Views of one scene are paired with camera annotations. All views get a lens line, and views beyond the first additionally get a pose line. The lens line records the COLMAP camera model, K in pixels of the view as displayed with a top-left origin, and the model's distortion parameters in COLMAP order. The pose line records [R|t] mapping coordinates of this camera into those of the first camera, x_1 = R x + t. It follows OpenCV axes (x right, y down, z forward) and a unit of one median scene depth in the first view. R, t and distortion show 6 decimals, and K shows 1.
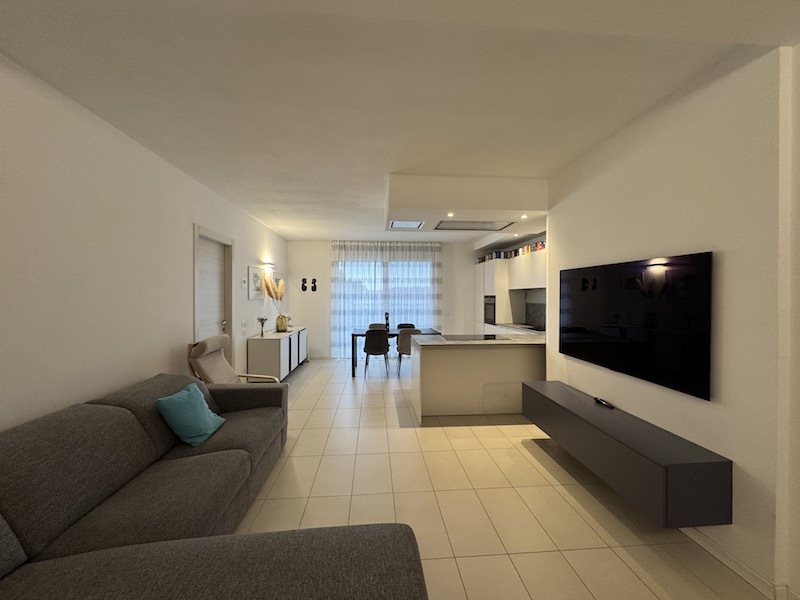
lens RADIAL K [[319.5, 0, 399.9], [0, 319.5, 298.3], [0, 0, 1]] dist [-0.006449, 0.001352]
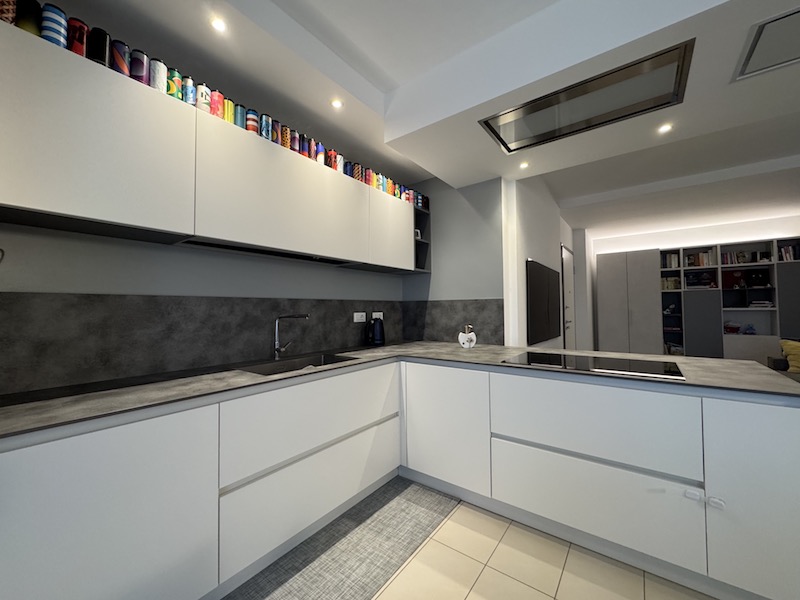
lens RADIAL K [[319.5, 0, 399.9], [0, 319.5, 300.4], [0, 0, 1]] dist [-0.006449, 0.001352]
pose [[-0.749242, 0.025548, 0.661803, 0.081619], [0.013059, 0.999631, -0.023805, 0.027233], [-0.662167, -0.009193, -0.749300, 0.958200]]
